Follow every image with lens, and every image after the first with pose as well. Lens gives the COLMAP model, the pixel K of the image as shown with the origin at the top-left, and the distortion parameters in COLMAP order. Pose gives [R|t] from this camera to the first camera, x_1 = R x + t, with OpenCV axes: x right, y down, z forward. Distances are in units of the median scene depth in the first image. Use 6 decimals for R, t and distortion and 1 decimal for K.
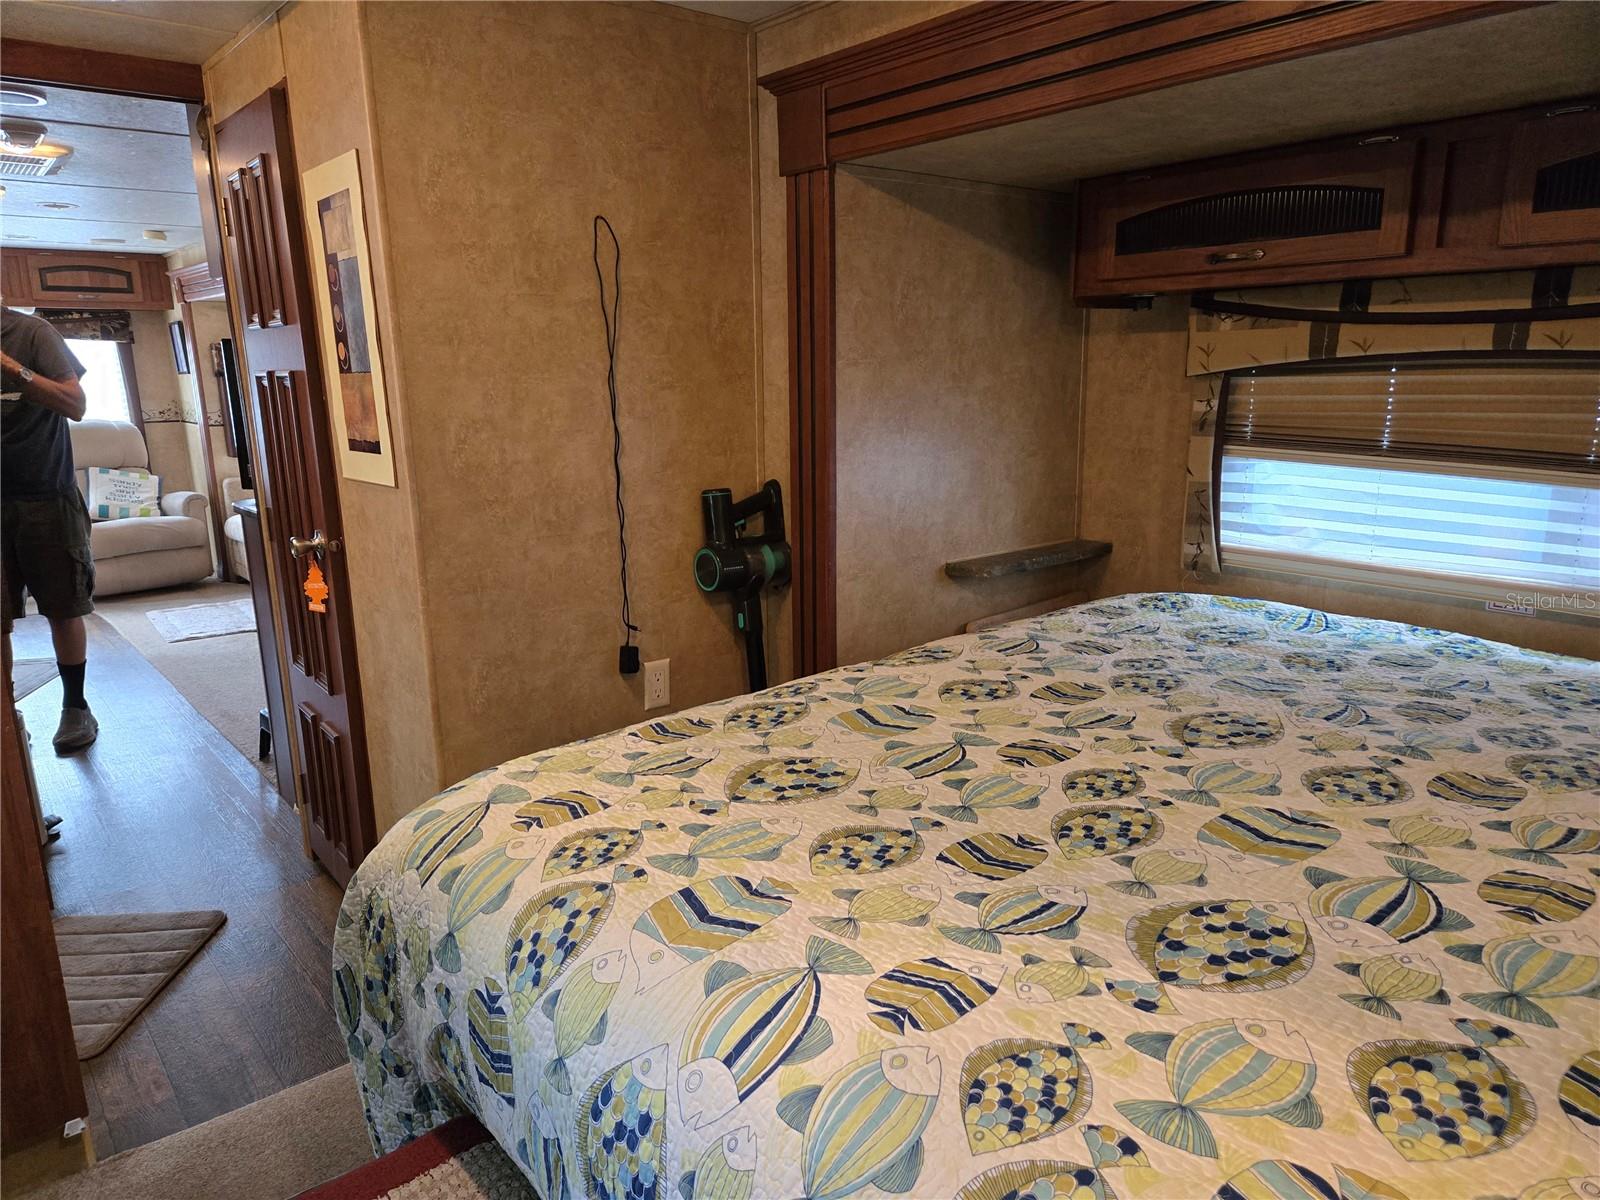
lens RADIAL K [[1044.5, 0, 800.0], [0, 1044.5, 600.0], [0, 0, 1]] dist [0.080835, -0.071245]
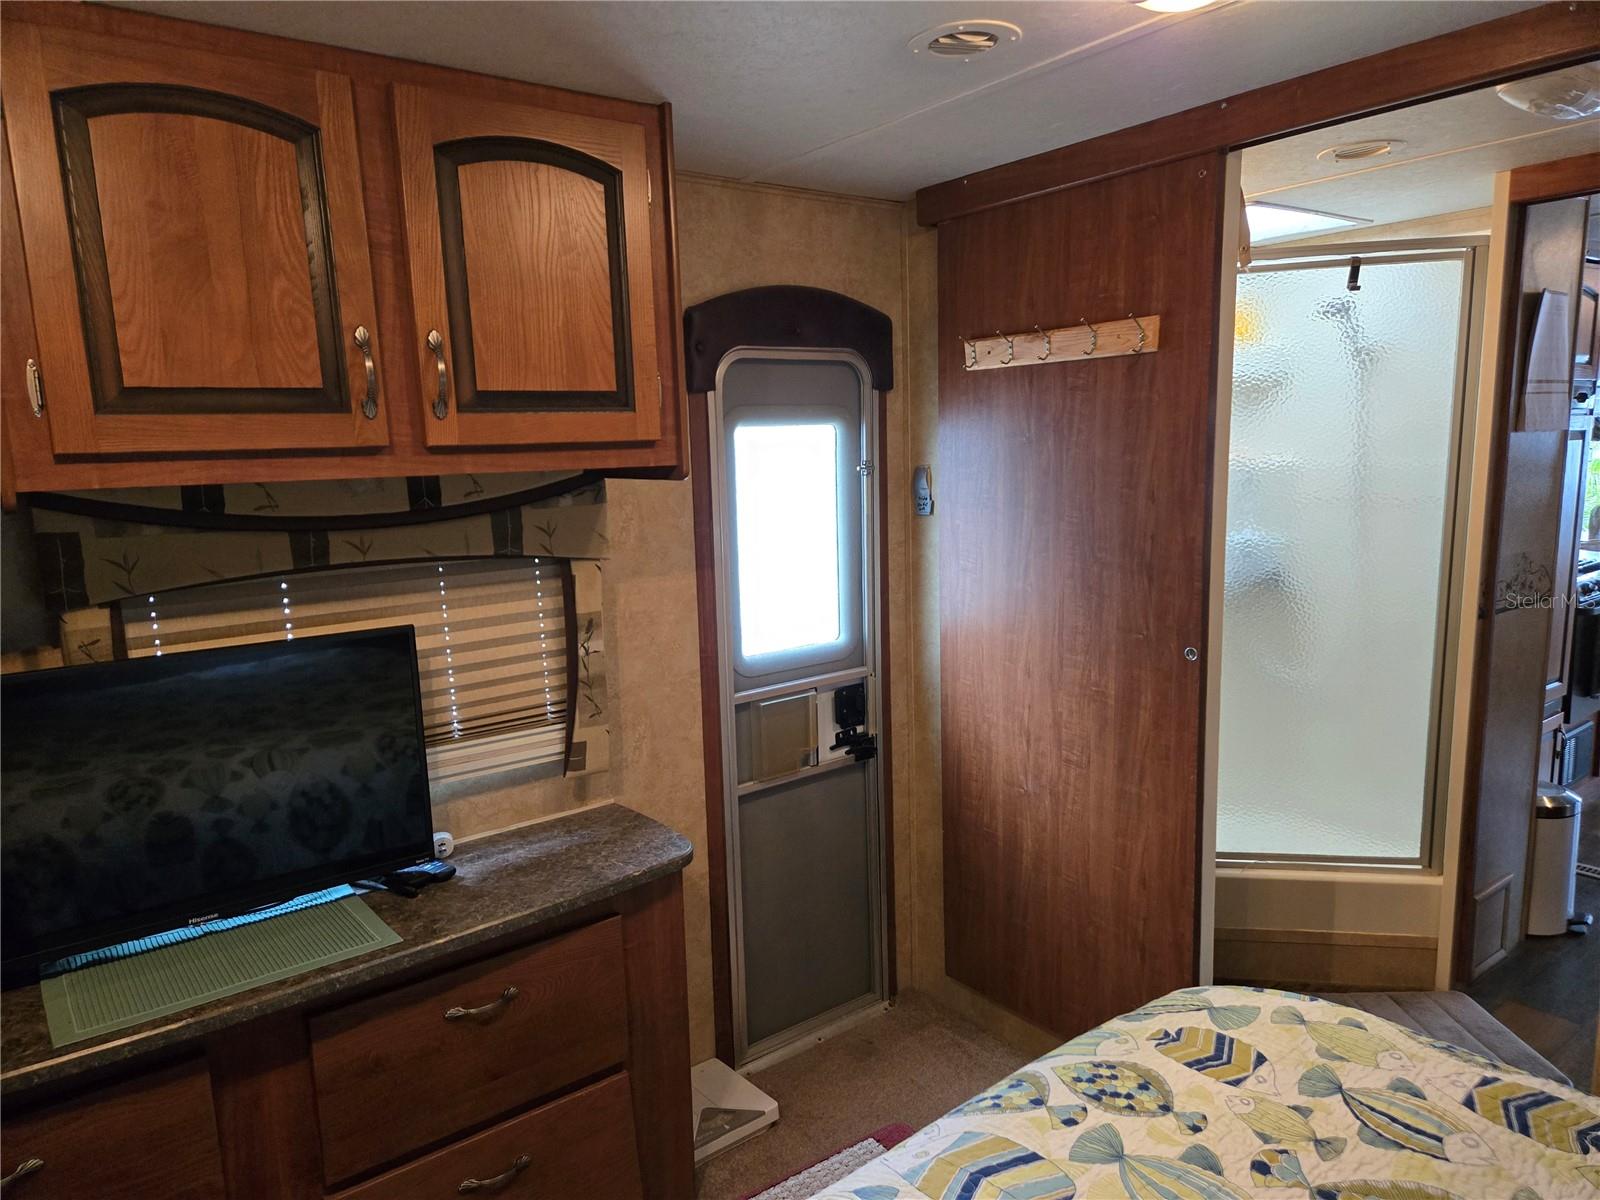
lens RADIAL K [[1044.5, 0, 800.0], [0, 1044.5, 600.0], [0, 0, 1]] dist [0.080835, -0.071245]
pose [[-0.059974, 0.164771, -0.984507, 0.477885], [-0.188883, 0.966591, 0.173278, -0.200573], [0.980166, 0.196349, -0.026848, 0.497764]]
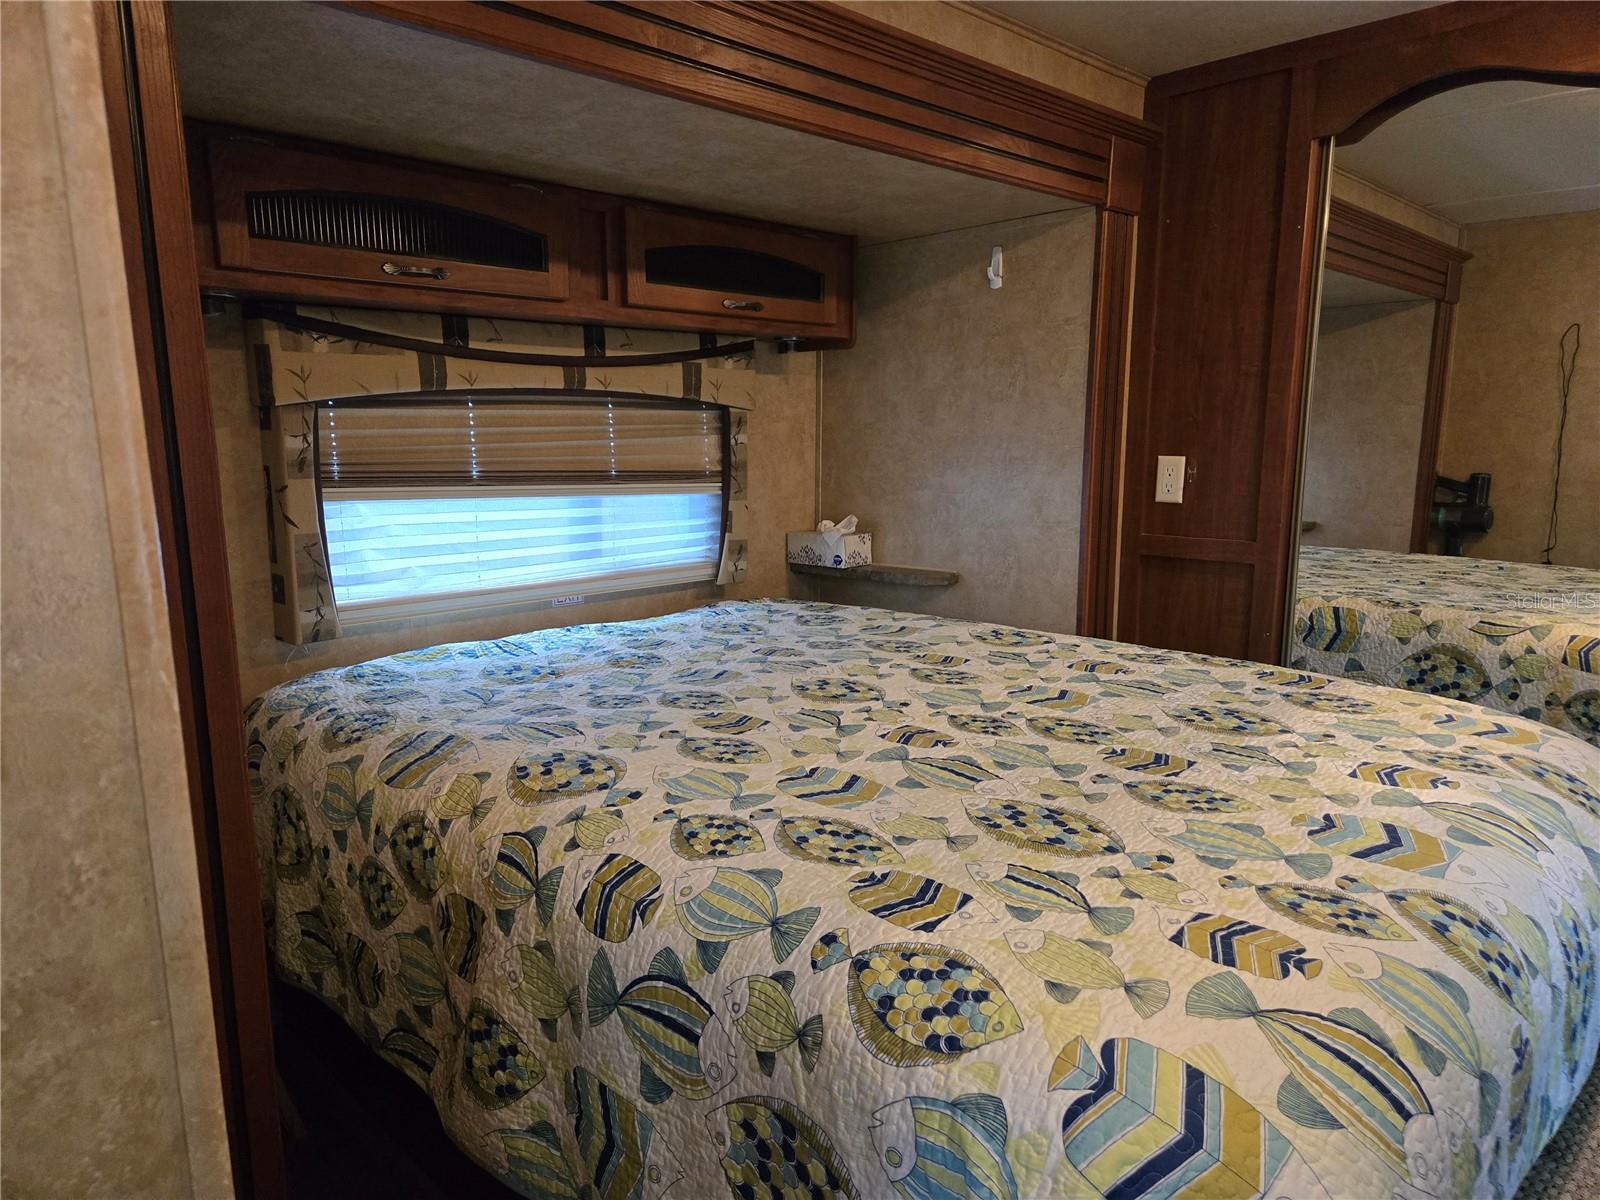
lens RADIAL K [[1044.5, 0, 800.0], [0, 1044.5, 600.0], [0, 0, 1]] dist [0.080835, -0.071245]
pose [[-0.060603, -0.149975, 0.986831, -0.702423], [0.228118, 0.960402, 0.159968, -0.162489], [-0.971745, 0.234809, -0.023991, 1.001707]]
